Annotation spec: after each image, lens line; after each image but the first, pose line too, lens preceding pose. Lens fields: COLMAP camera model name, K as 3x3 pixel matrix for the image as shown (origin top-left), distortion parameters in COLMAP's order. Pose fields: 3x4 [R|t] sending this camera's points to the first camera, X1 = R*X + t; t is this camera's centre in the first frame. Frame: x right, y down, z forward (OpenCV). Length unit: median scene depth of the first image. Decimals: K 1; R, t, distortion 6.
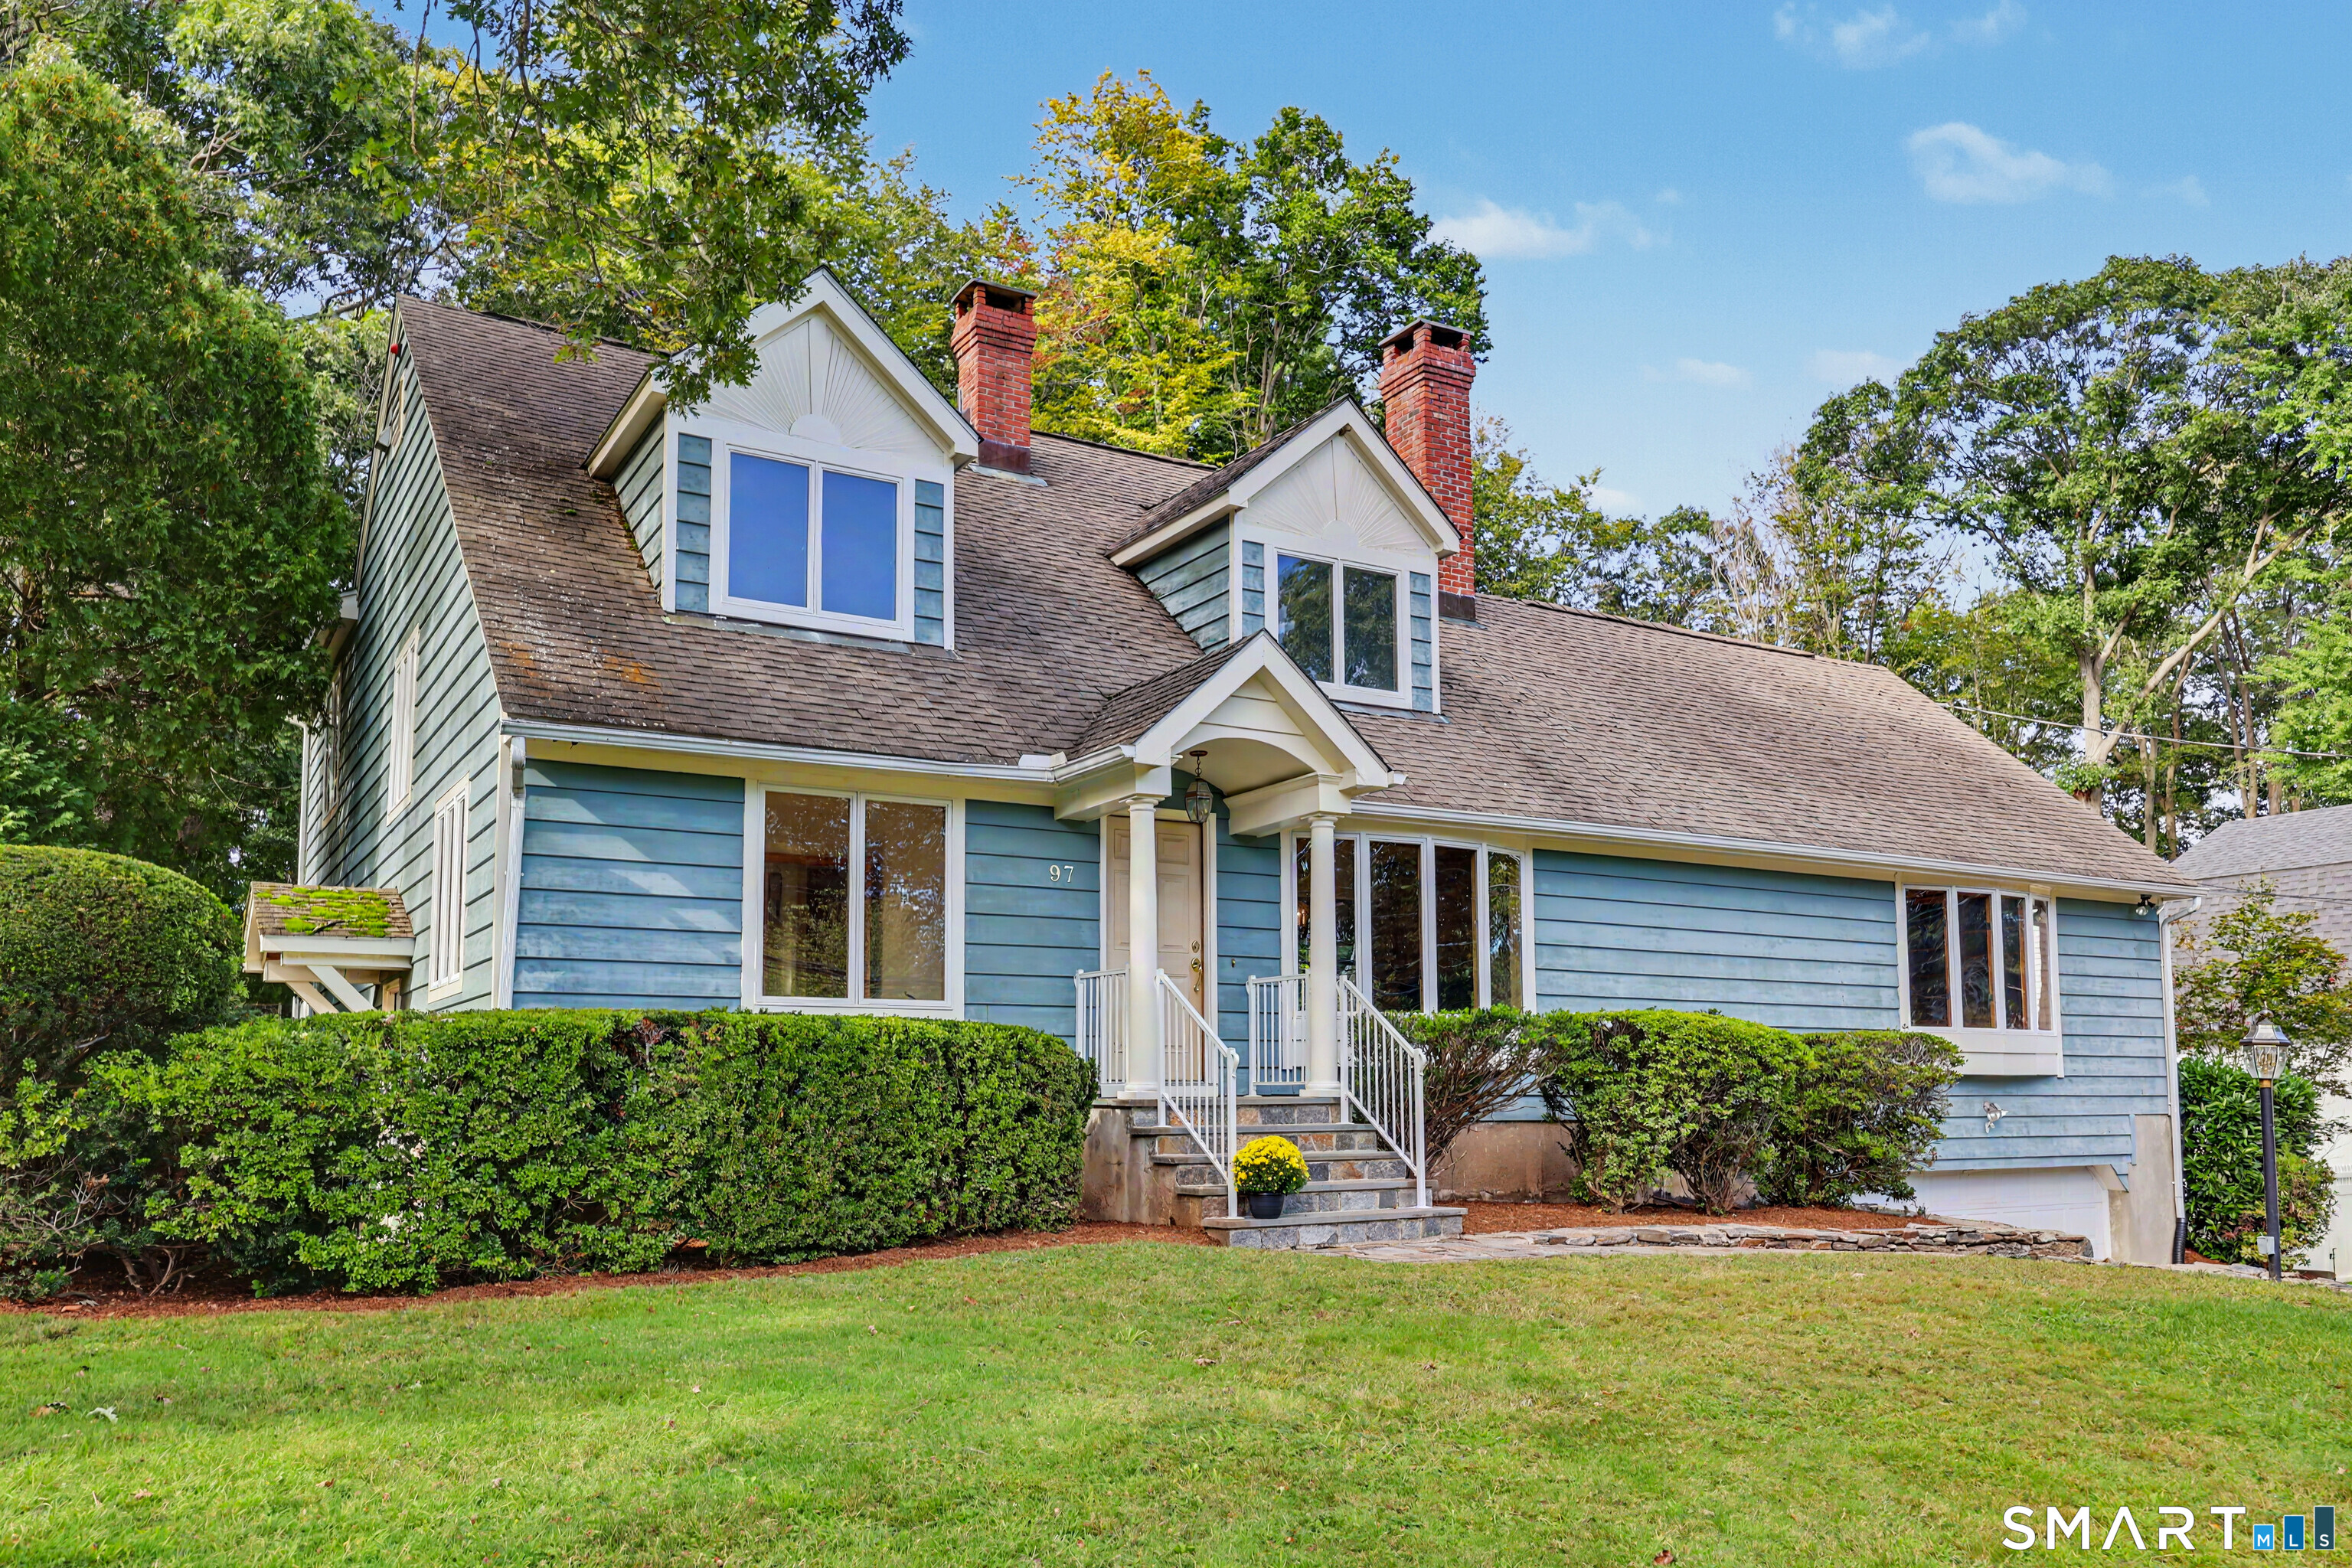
lens RADIAL K [[1790.3, 0, 1196.0], [0, 1790.3, 942.0], [0, 0, 1]] dist [0.008786, -0.000075]
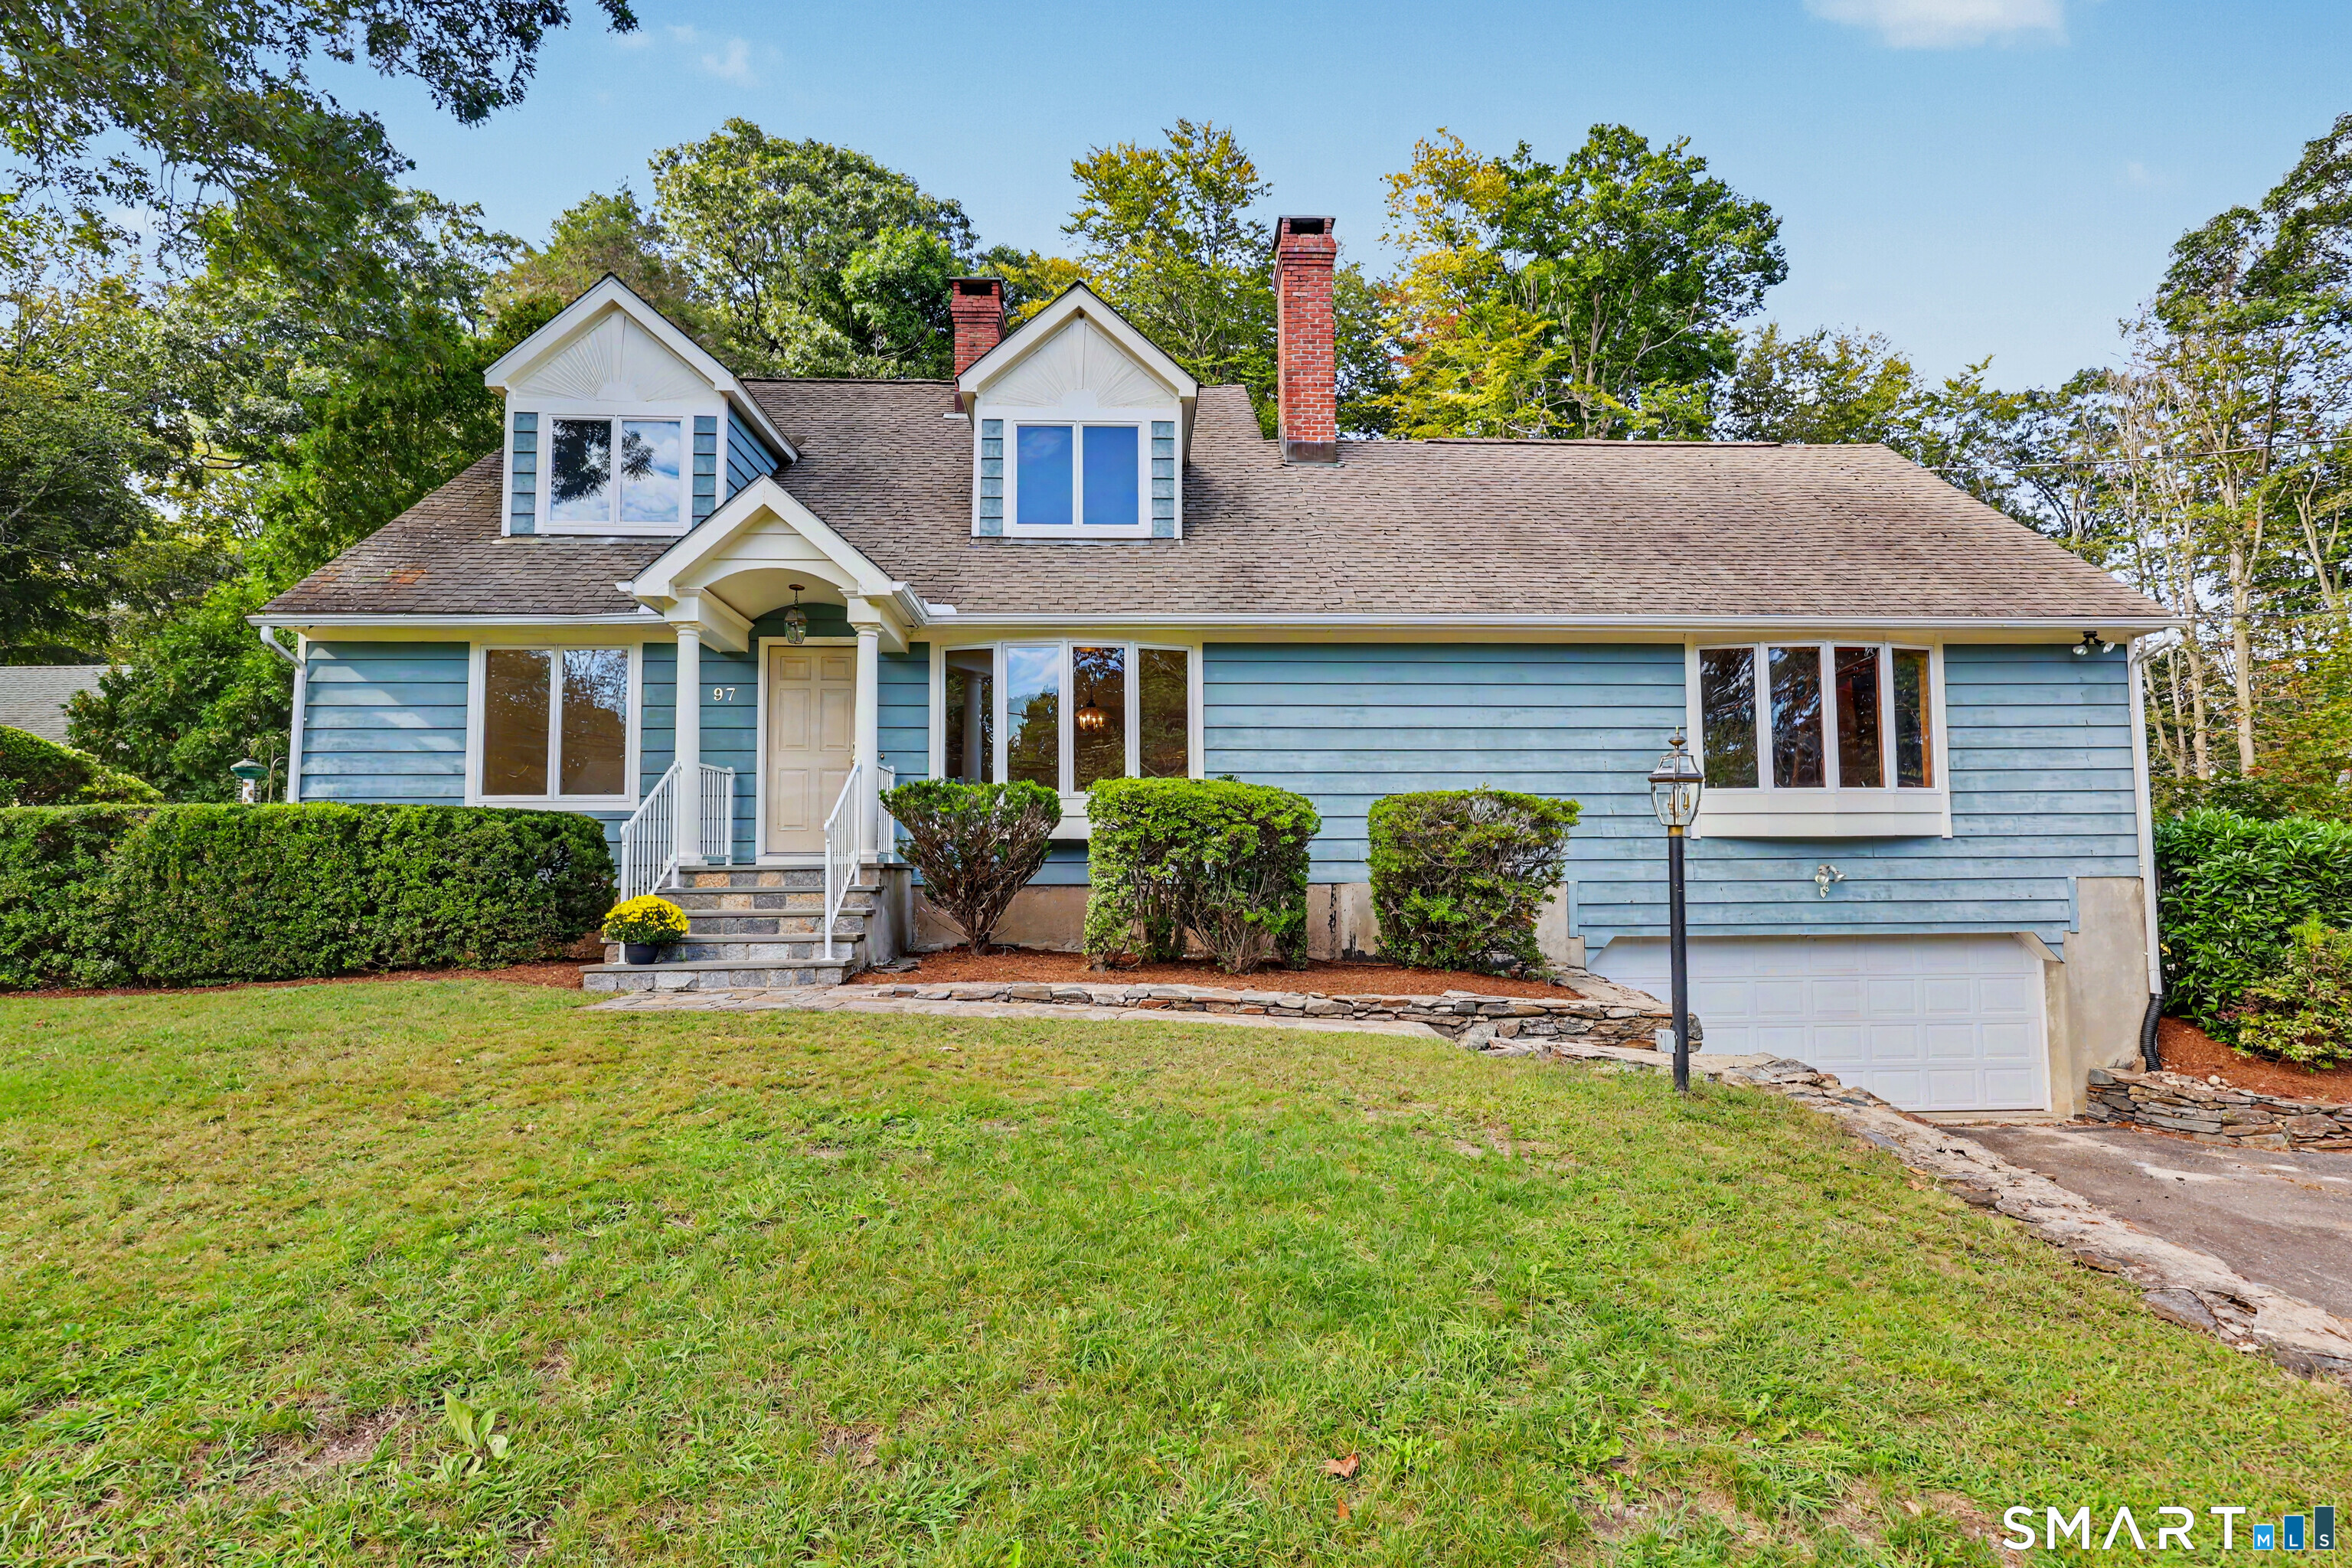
lens RADIAL K [[1096.9, 0, 1180.8], [0, 1096.9, 819.9], [0, 0, 1]] dist [0.004302, 0.000159]
pose [[0.877806, -0.029905, -0.478081, 0.490483], [0.046968, 0.998613, 0.023773, 0.041022], [0.476708, -0.043323, 0.877994, 0.374731]]
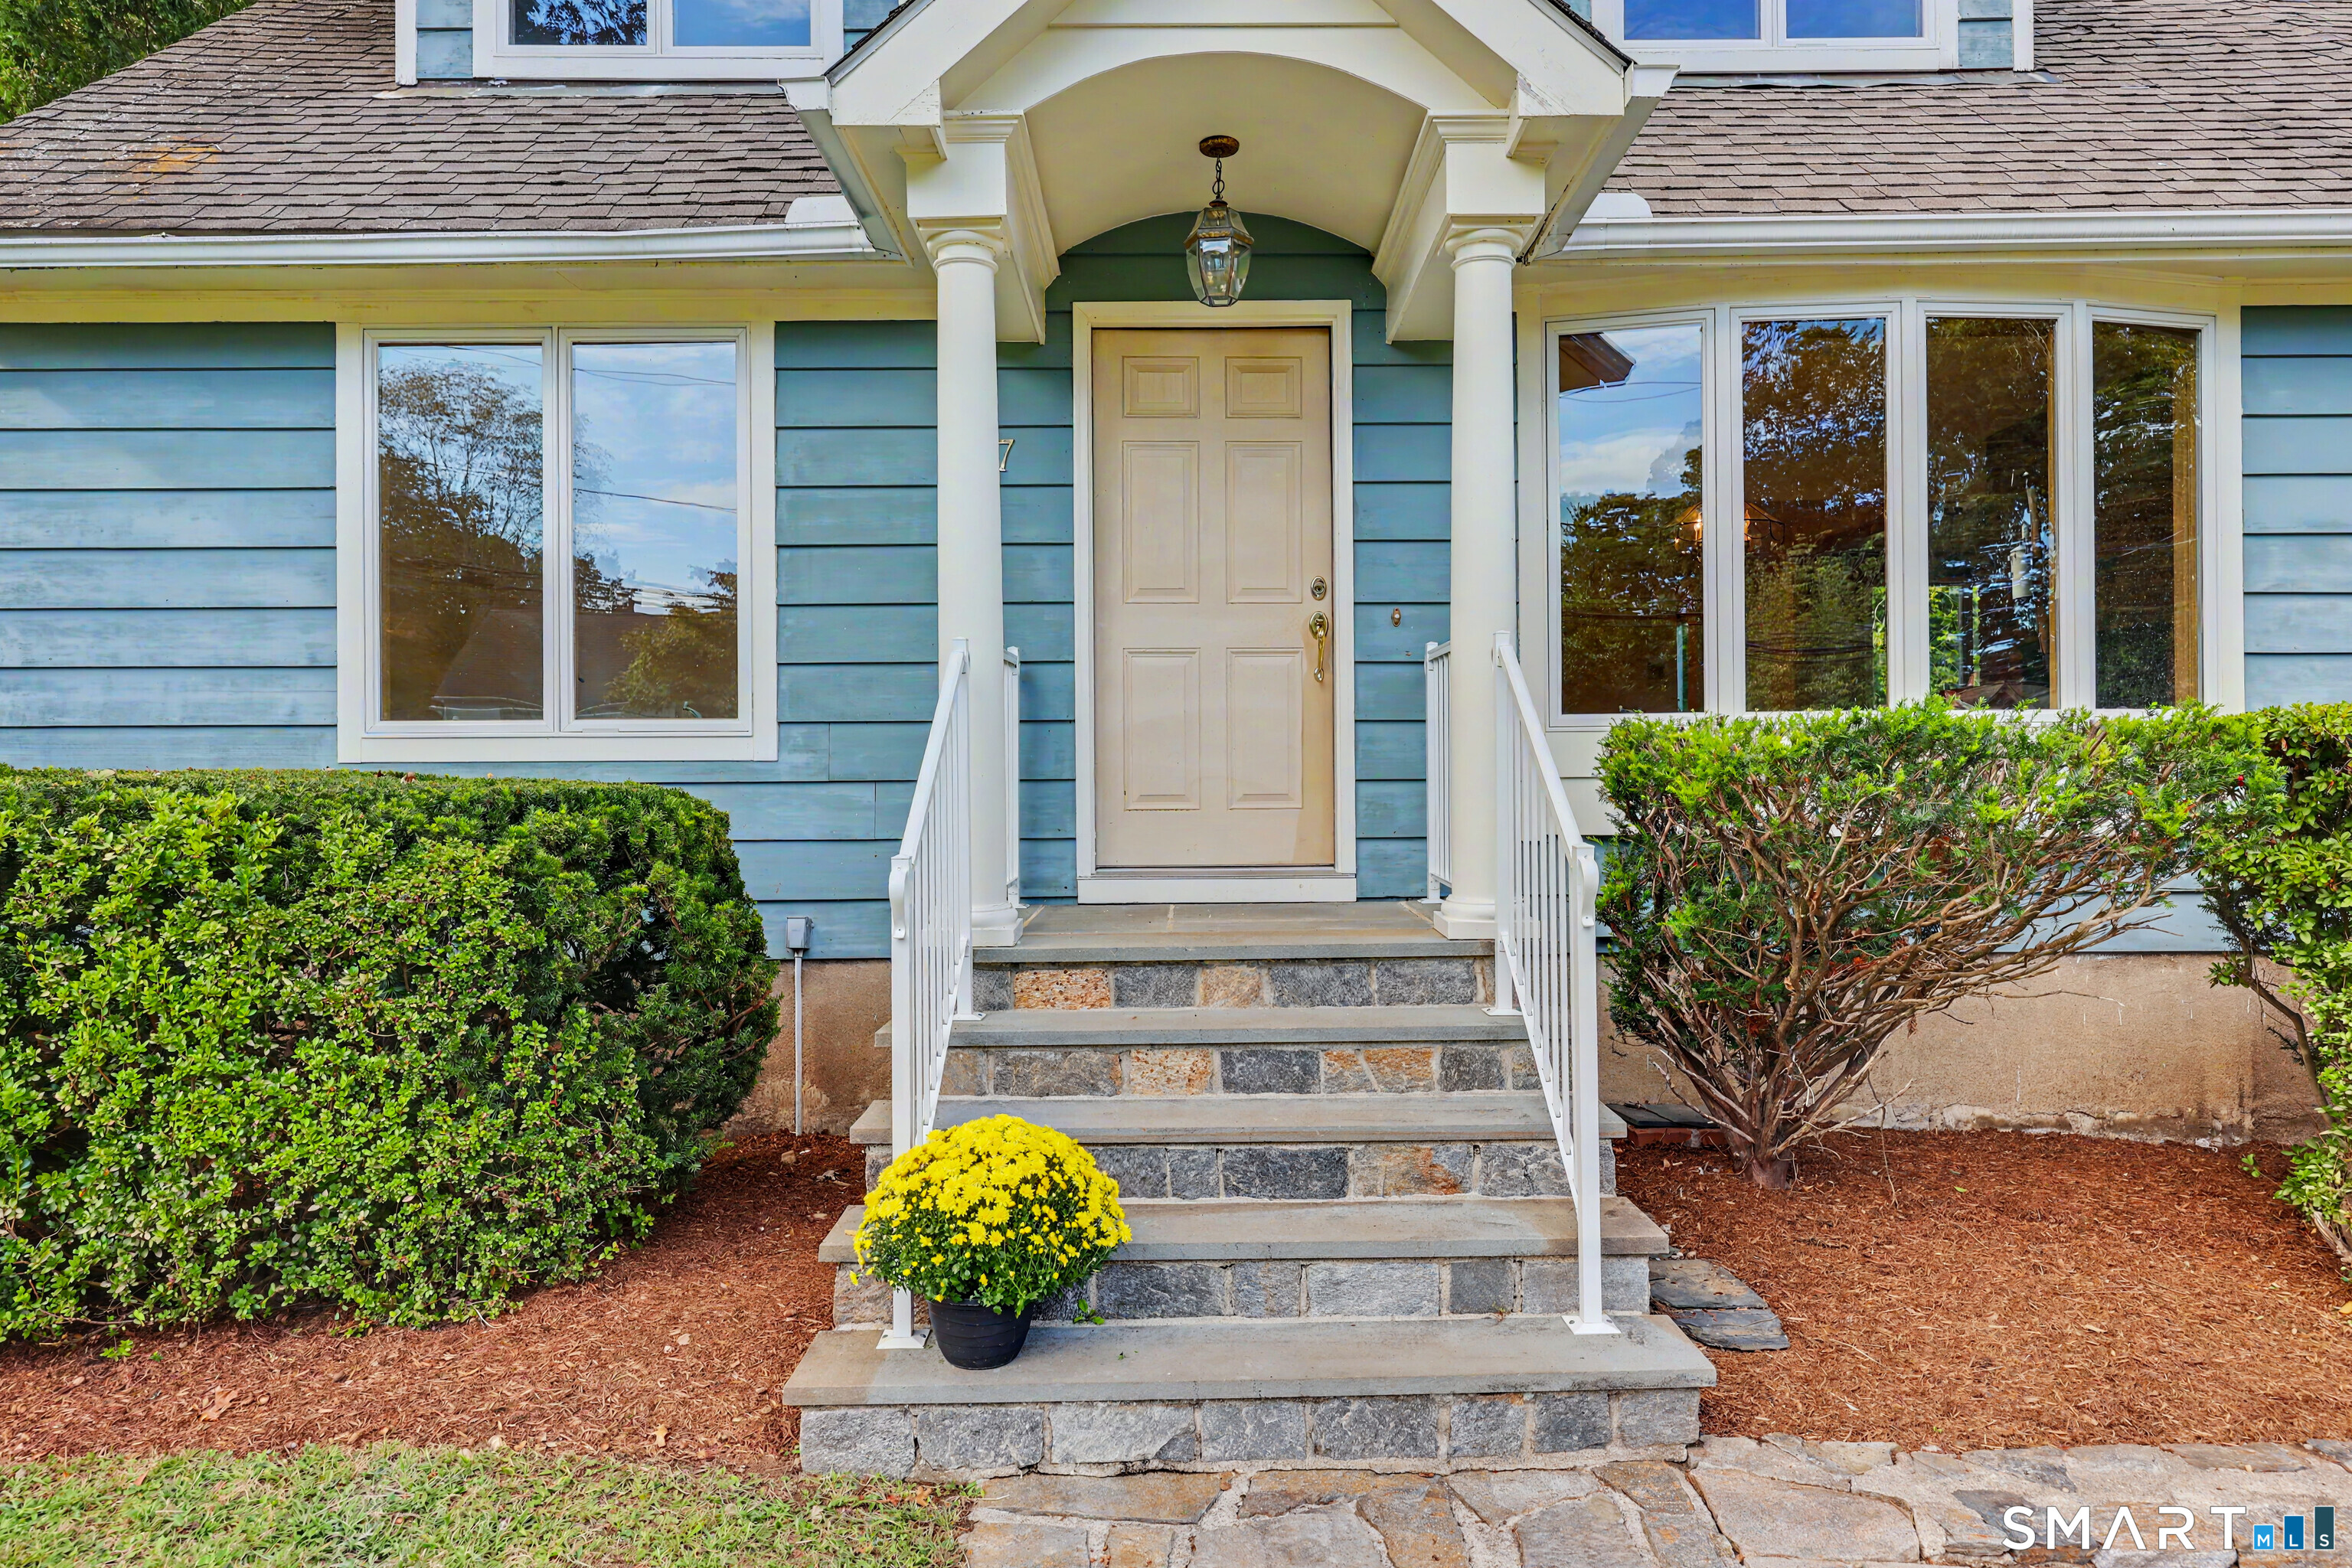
lens RADIAL K [[1475.2, 0, 1175.3], [0, 1475.2, 775.1], [0, 0, 1]] dist [0.003636, 0.000462]
pose [[0.854717, -0.000216, -0.519094, 0.150792], [0.048896, 0.995587, 0.080097, 0.016763], [0.516786, -0.093842, 0.850956, 0.552791]]
